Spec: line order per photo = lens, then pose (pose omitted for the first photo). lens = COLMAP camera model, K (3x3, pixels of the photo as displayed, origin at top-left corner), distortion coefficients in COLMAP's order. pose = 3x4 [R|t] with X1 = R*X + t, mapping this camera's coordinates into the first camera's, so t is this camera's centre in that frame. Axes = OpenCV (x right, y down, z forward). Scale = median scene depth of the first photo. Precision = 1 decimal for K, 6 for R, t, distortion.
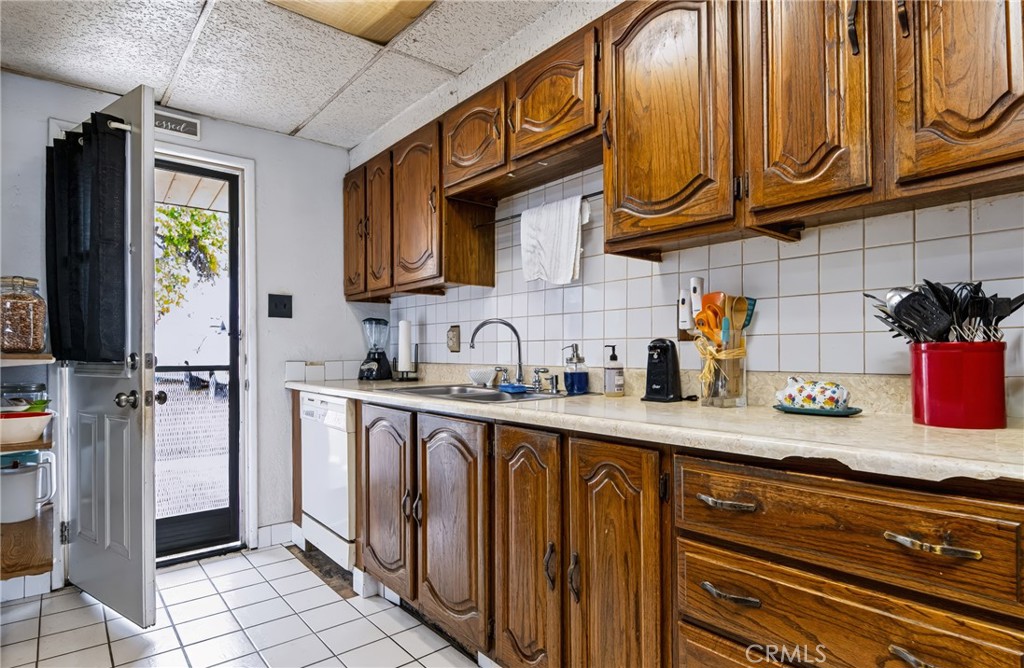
lens RADIAL K [[544.2, 0, 501.2], [0, 544.2, 345.5], [0, 0, 1]] dist [-0.000272, -0.002669]
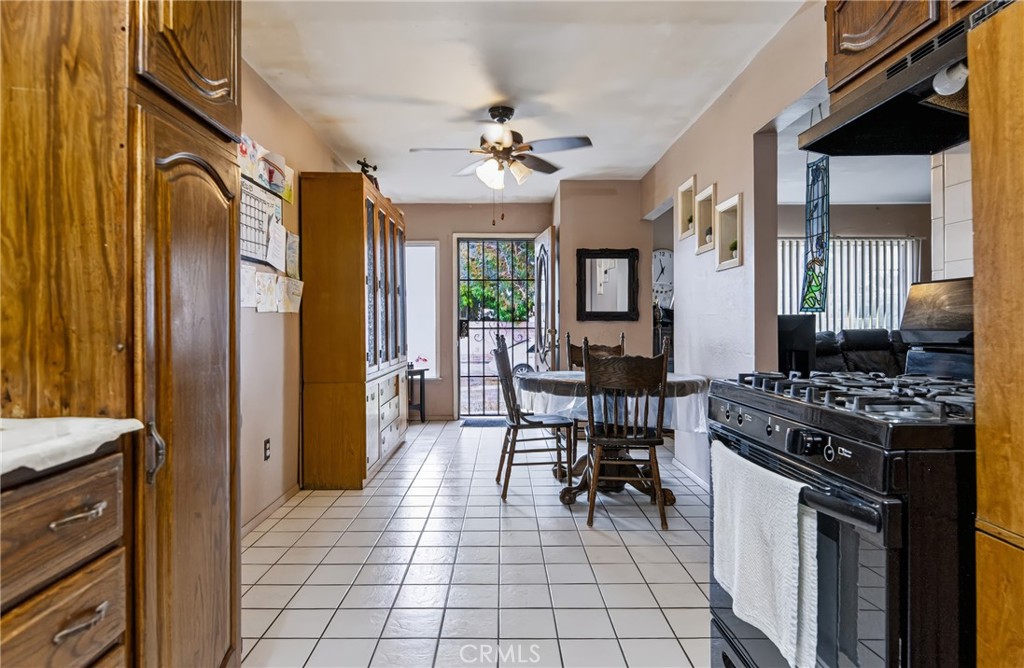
lens RADIAL K [[558.2, 0, 512.0], [0, 558.2, 334.0], [0, 0, 1]] dist [0.000978, -0.000317]
pose [[-0.786108, -0.005629, 0.618063, -0.197703], [-0.004225, 0.999984, 0.003733, -0.001345], [-0.618075, 0.000323, -0.786119, 0.458930]]
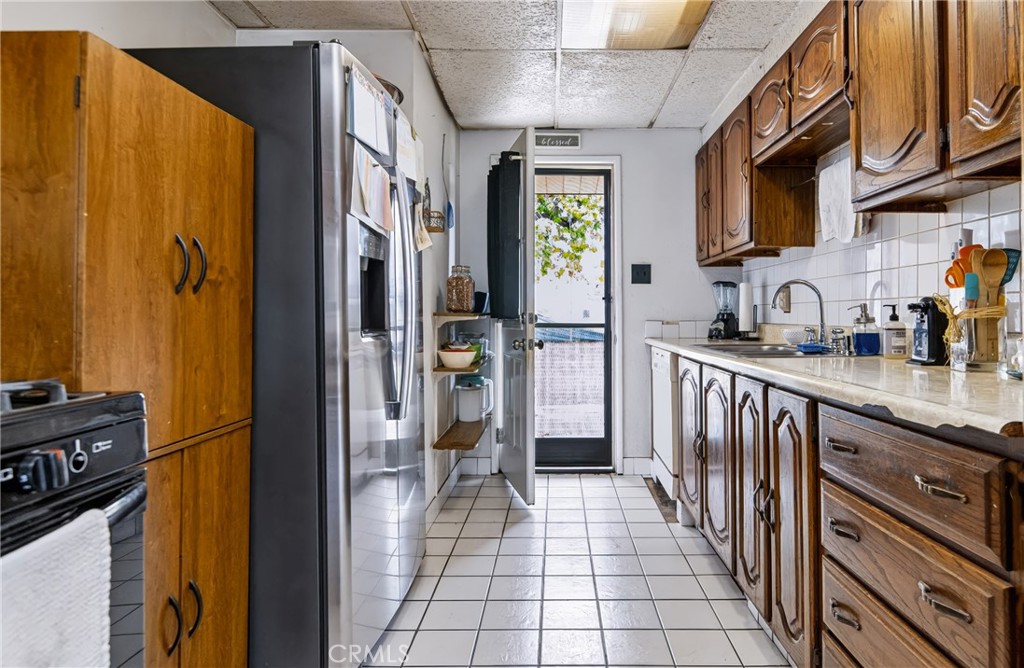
lens RADIAL K [[578.5, 0, 558.2], [0, 578.5, 299.0], [0, 0, 1]] dist [0.003784, -0.000030]
pose [[0.780018, -0.014844, -0.625581, 0.314841], [0.005655, 0.999845, -0.016673, 0.002650], [0.625731, 0.009467, 0.779981, -0.124596]]
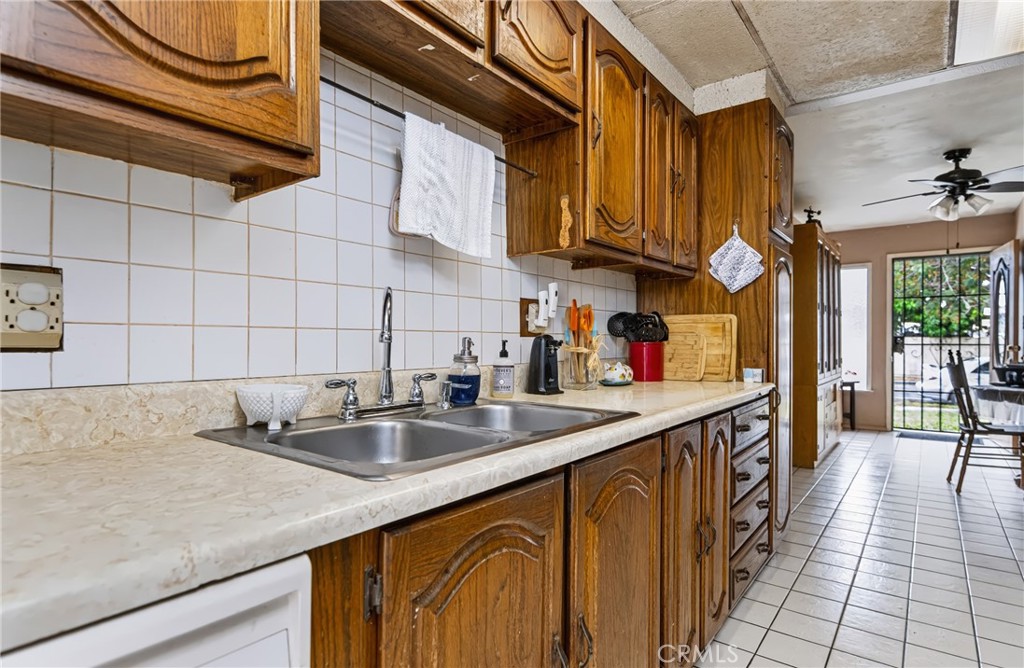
lens RADIAL K [[544.2, 0, 501.2], [0, 544.2, 345.5], [0, 0, 1]] dist [-0.000272, -0.002669]
pose [[-0.220509, -0.005103, 0.975372, -0.545599], [-0.012607, 0.999918, 0.002382, 0.005699], [-0.975303, -0.011771, -0.220556, 0.993875]]
